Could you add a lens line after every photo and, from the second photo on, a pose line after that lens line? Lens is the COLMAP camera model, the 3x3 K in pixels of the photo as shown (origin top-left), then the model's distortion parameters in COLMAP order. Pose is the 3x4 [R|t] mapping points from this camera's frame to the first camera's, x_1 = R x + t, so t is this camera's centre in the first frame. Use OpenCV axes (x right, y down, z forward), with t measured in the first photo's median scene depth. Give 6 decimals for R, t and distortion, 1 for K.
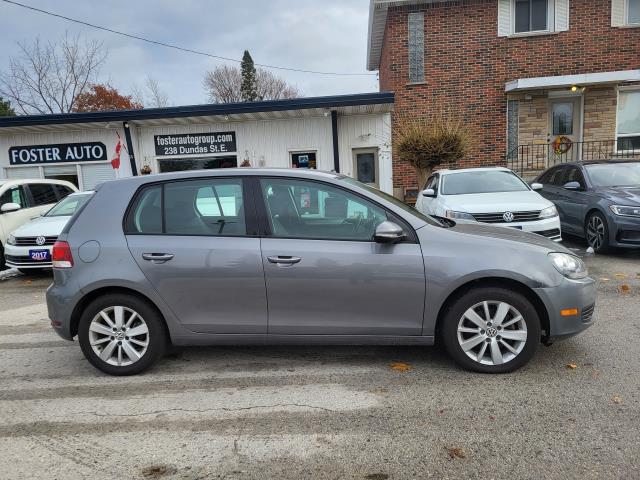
lens RADIAL K [[498.6, 0, 320.0], [0, 498.6, 240.0], [0, 0, 1]] dist [0.034386, -0.004229]
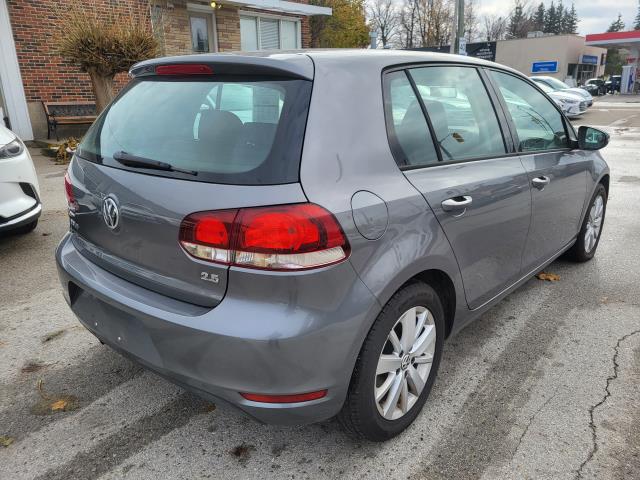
lens RADIAL K [[498.6, 0, 320.0], [0, 498.6, 240.0], [0, 0, 1]] dist [0.034386, -0.004229]
pose [[0.569255, -0.197280, 0.798141, -0.845821], [0.077999, 0.979365, 0.186443, -0.042247], [-0.818453, -0.043880, 0.572896, 0.771013]]
